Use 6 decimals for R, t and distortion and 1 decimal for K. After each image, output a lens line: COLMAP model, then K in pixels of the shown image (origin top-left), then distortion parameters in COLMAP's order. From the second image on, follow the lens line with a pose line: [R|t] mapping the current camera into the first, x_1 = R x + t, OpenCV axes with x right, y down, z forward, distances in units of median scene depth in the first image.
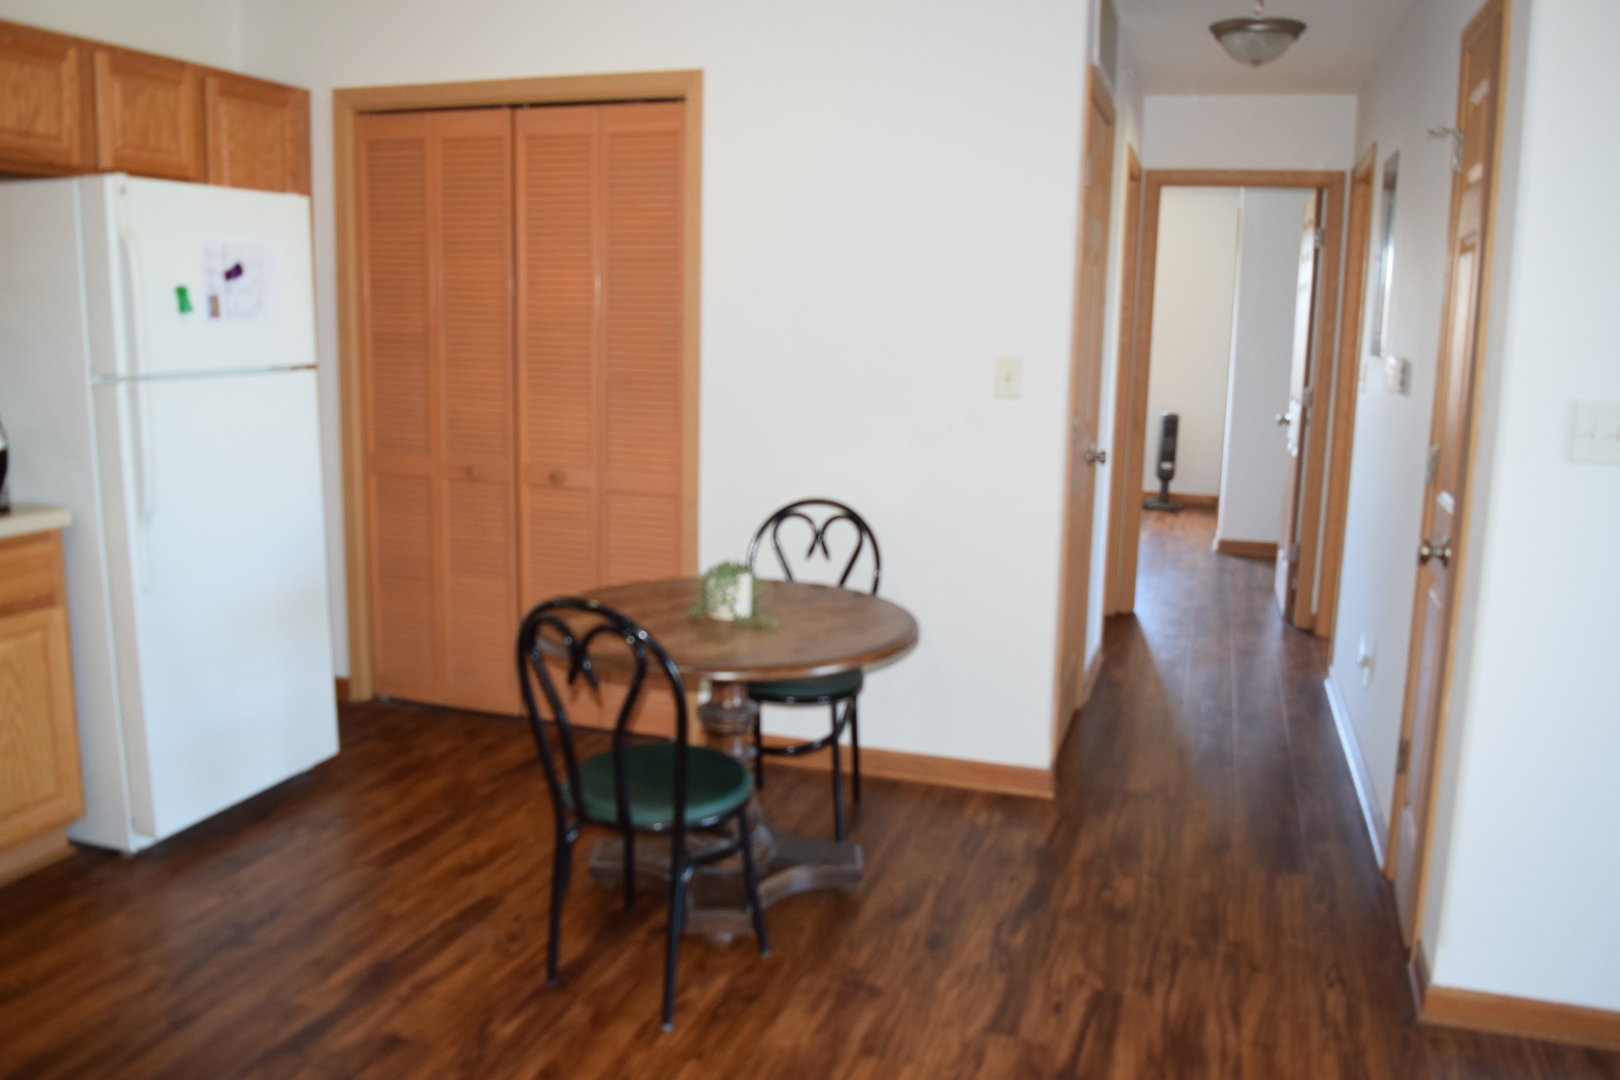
lens RADIAL K [[1289.2, 0, 818.3], [0, 1289.2, 530.9], [0, 0, 1]] dist [-0.085859, 0.008213]
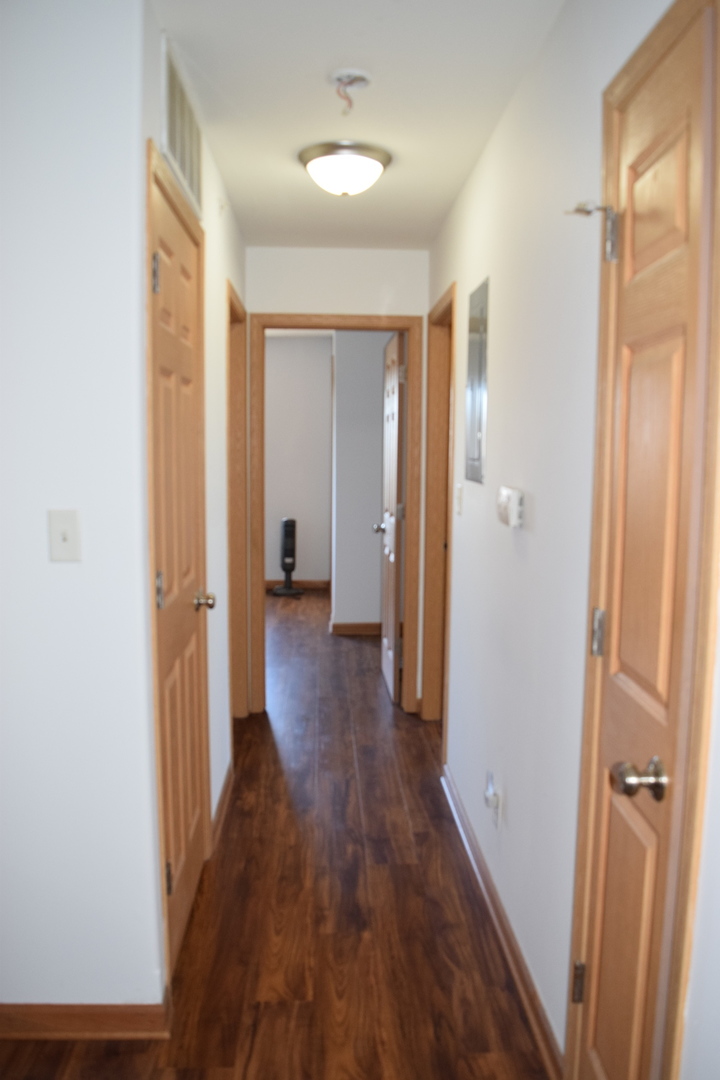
lens RADIAL K [[859.5, 0, 360.0], [0, 859.5, 540.0], [0, 0, 1]] dist [-0.085859, 0.008213]
pose [[0.940661, -0.052860, 0.335205, 0.084812], [0.069871, 0.996798, -0.038884, -0.050614], [-0.332076, 0.059998, 0.941342, 0.272744]]
